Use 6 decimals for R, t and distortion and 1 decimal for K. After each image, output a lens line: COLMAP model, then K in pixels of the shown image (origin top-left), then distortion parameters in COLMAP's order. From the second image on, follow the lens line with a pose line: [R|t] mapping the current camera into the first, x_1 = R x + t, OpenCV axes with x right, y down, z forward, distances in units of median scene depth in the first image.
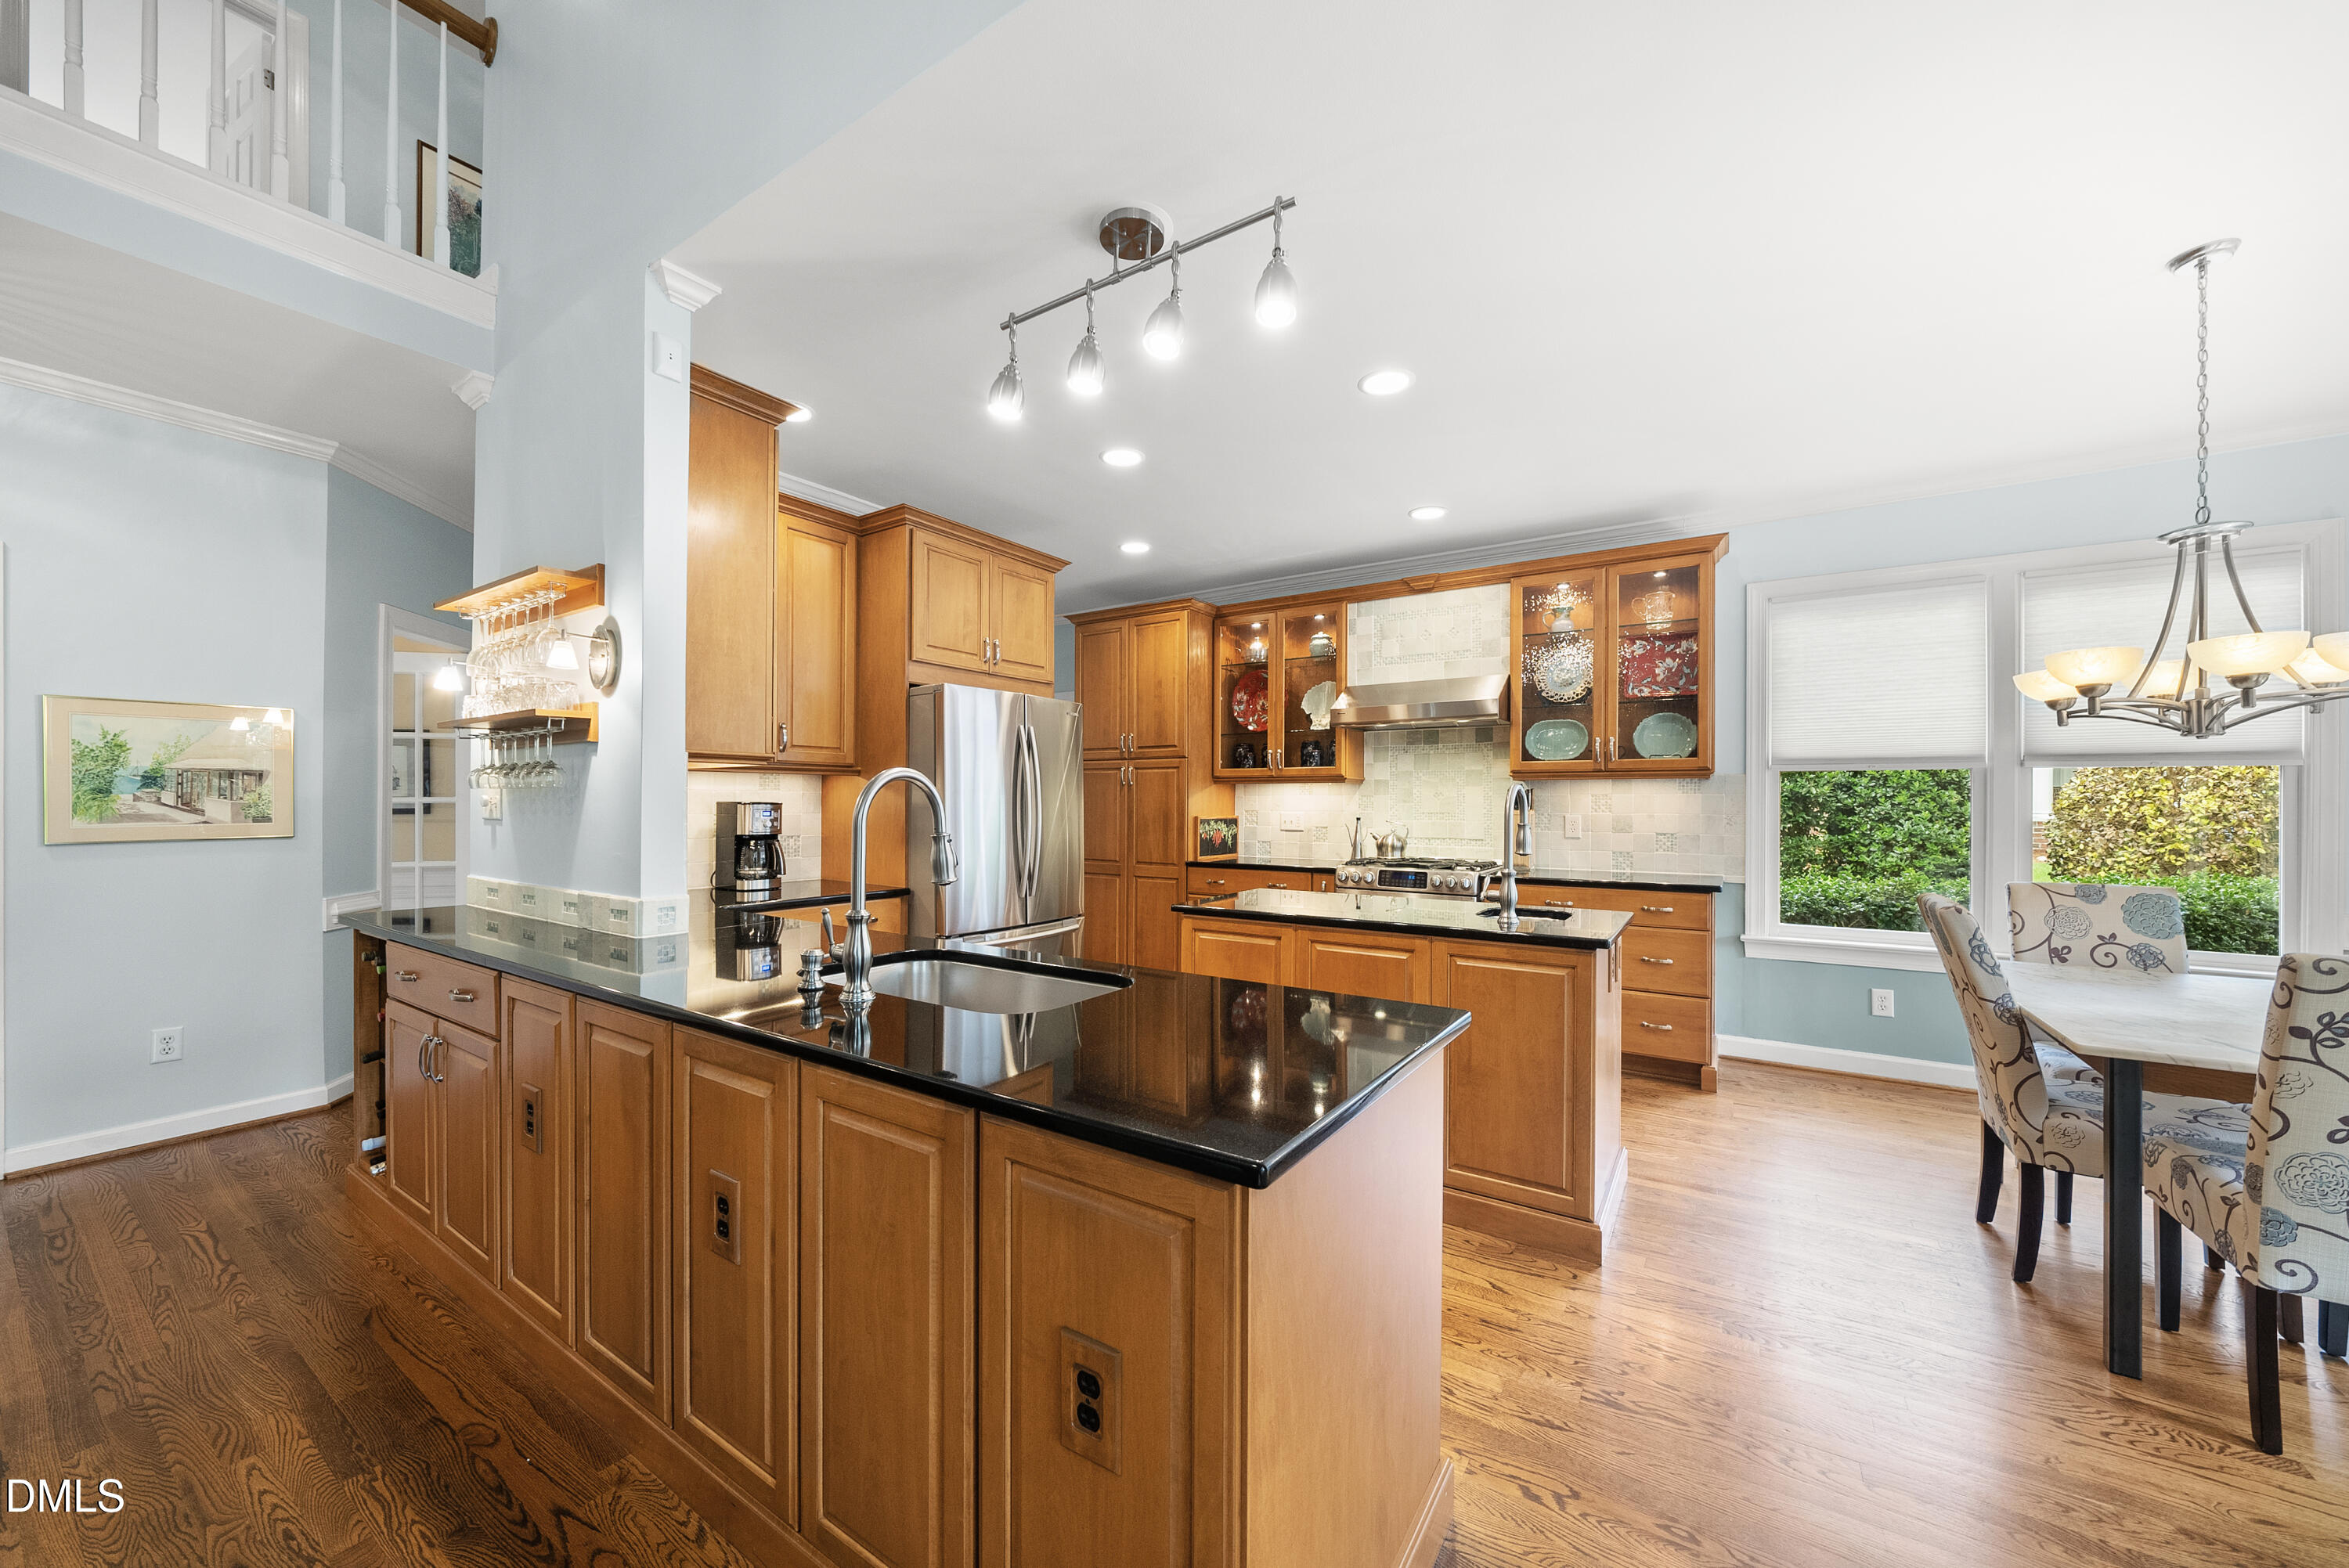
lens RADIAL K [[850.5, 0, 1168.2], [0, 850.5, 799.7], [0, 0, 1]] dist [-0.006576, 0.000545]
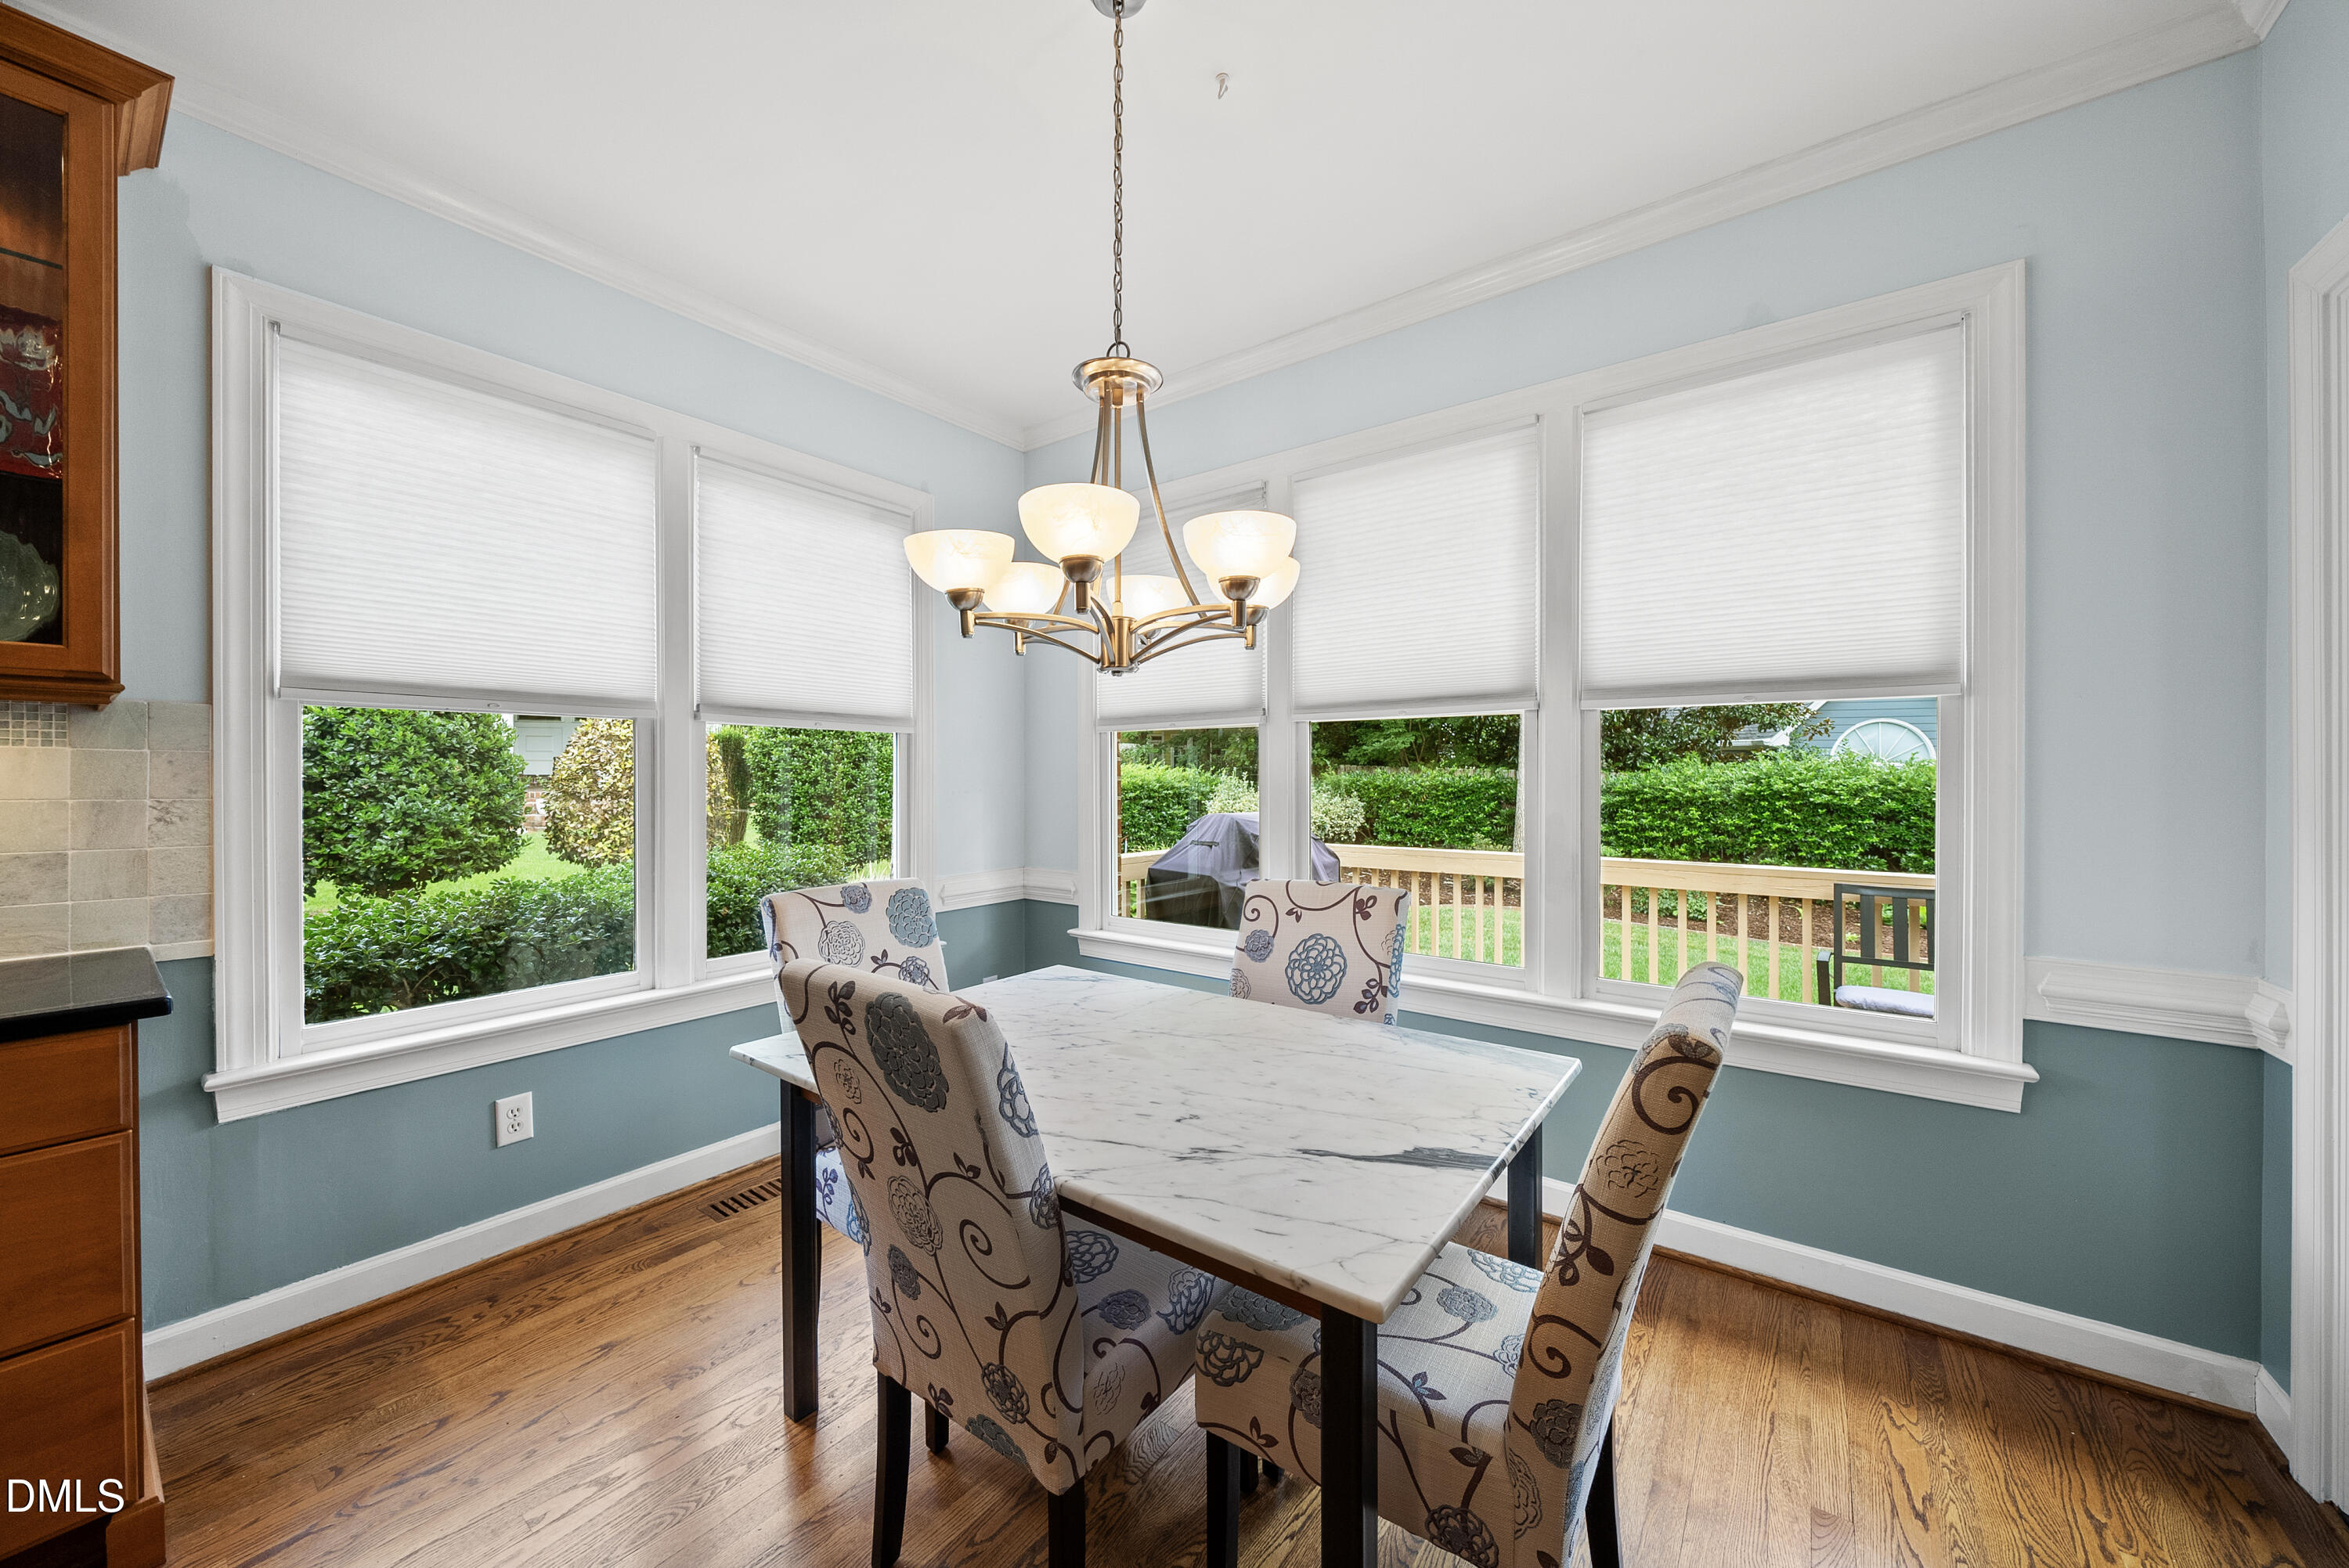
lens RADIAL K [[850.5, 0, 1180.6], [0, 850.5, 784.8], [0, 0, 1]] dist [-0.006576, 0.000545]
pose [[0.058527, -0.012938, 0.998202, 0.259972], [-0.002418, 0.999911, 0.013102, 0.003941], [-0.998283, -0.003180, 0.058490, 0.447311]]
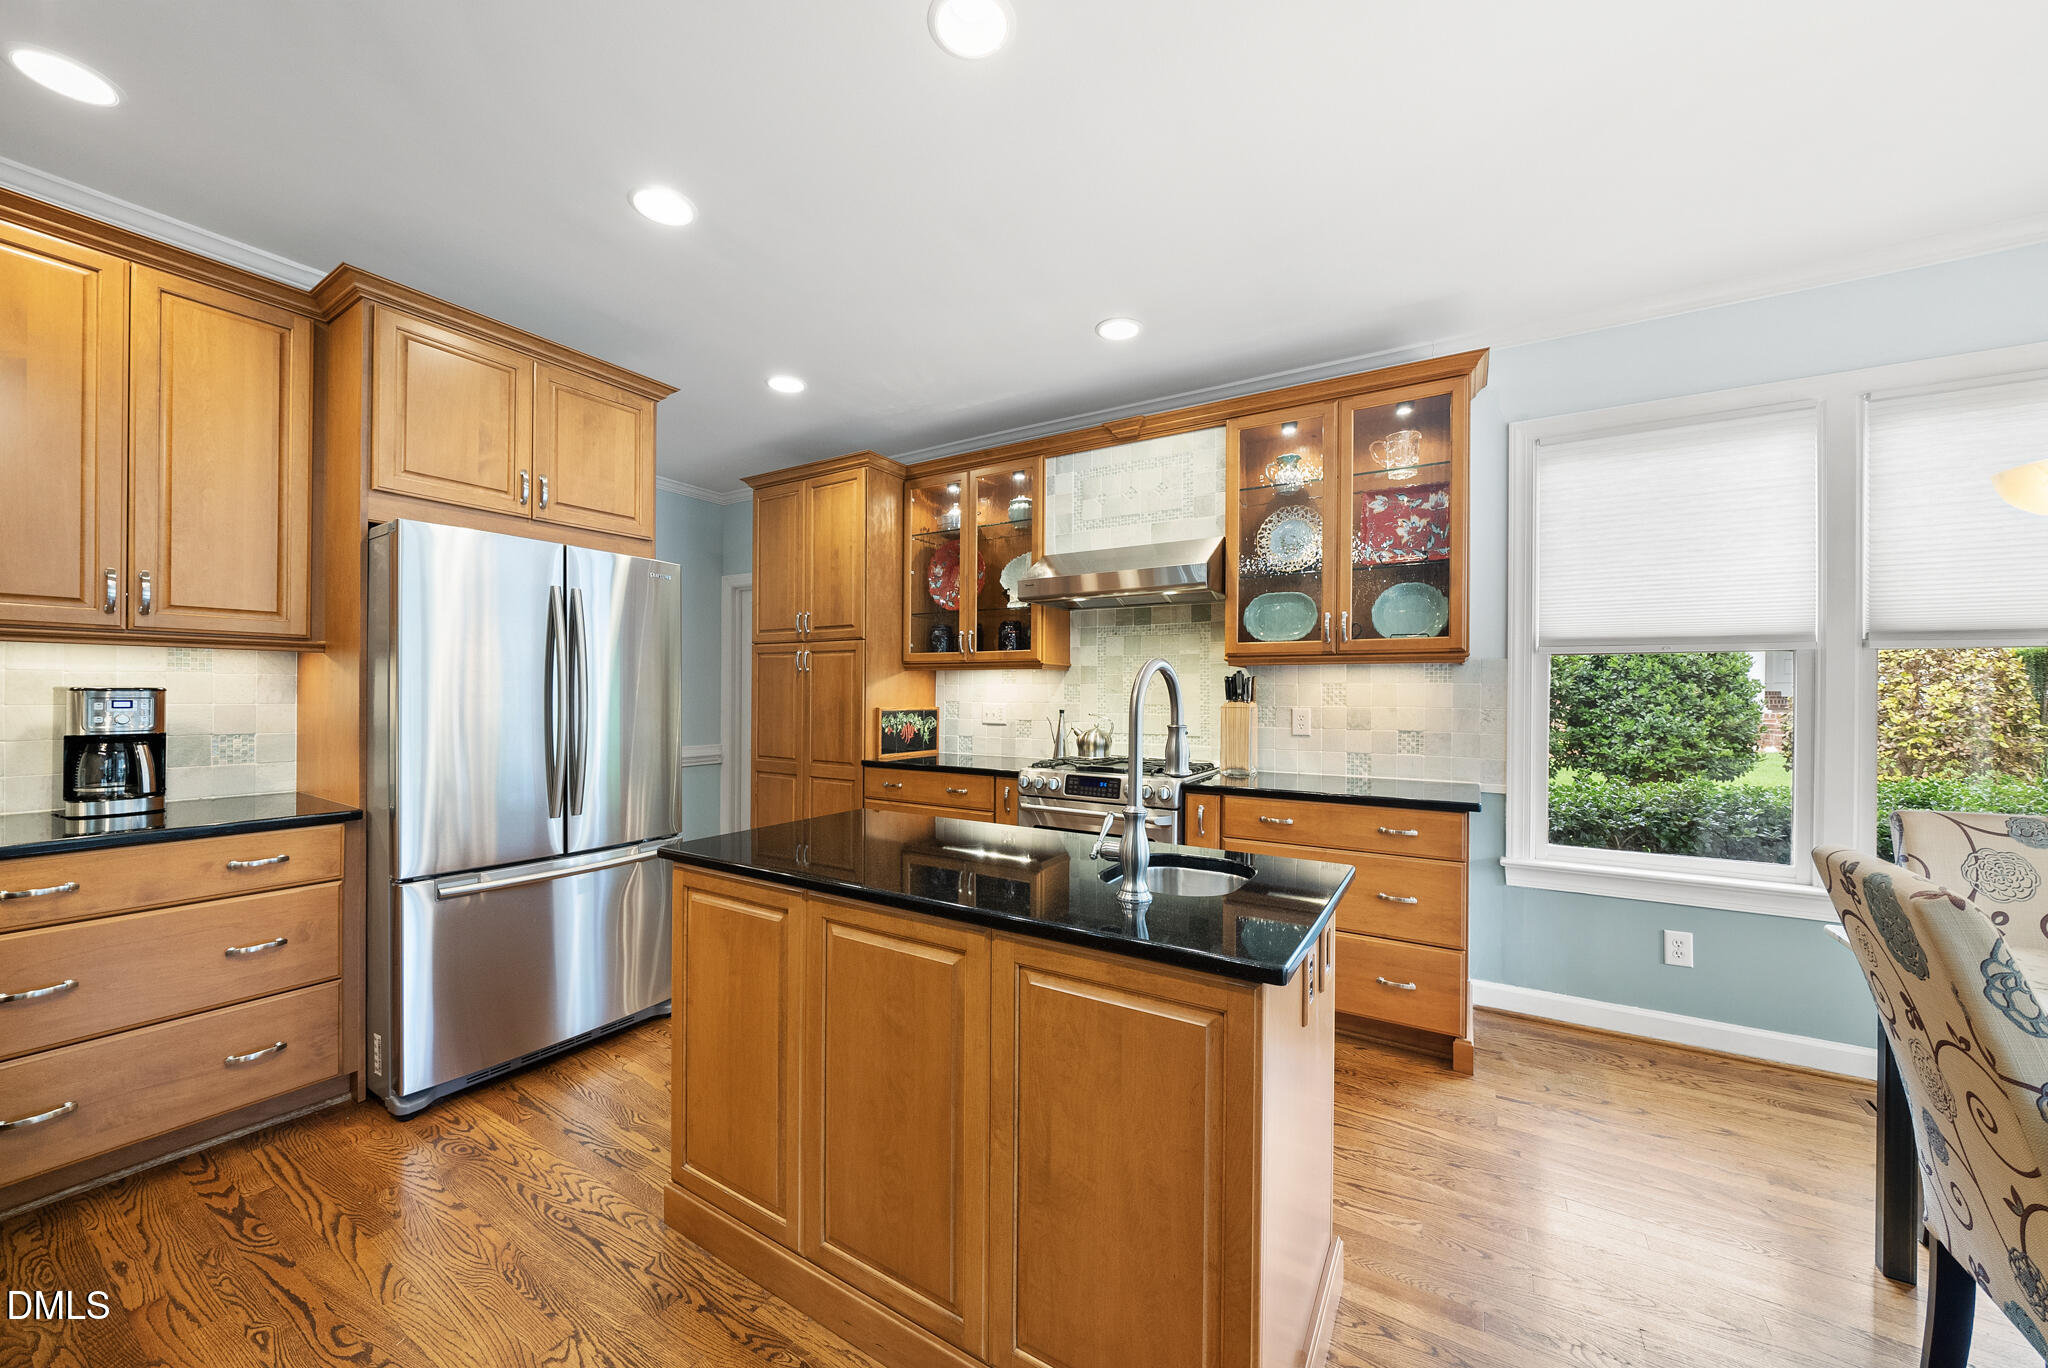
lens RADIAL K [[741.6, 0, 1018.7], [0, 741.6, 690.0], [0, 0, 1]] dist [-0.006576, 0.000545]
pose [[0.999247, 0.003740, 0.038617, 0.176125], [-0.003691, 0.999992, -0.001341, 0.002297], [-0.038622, 0.001197, 0.999253, 0.292528]]
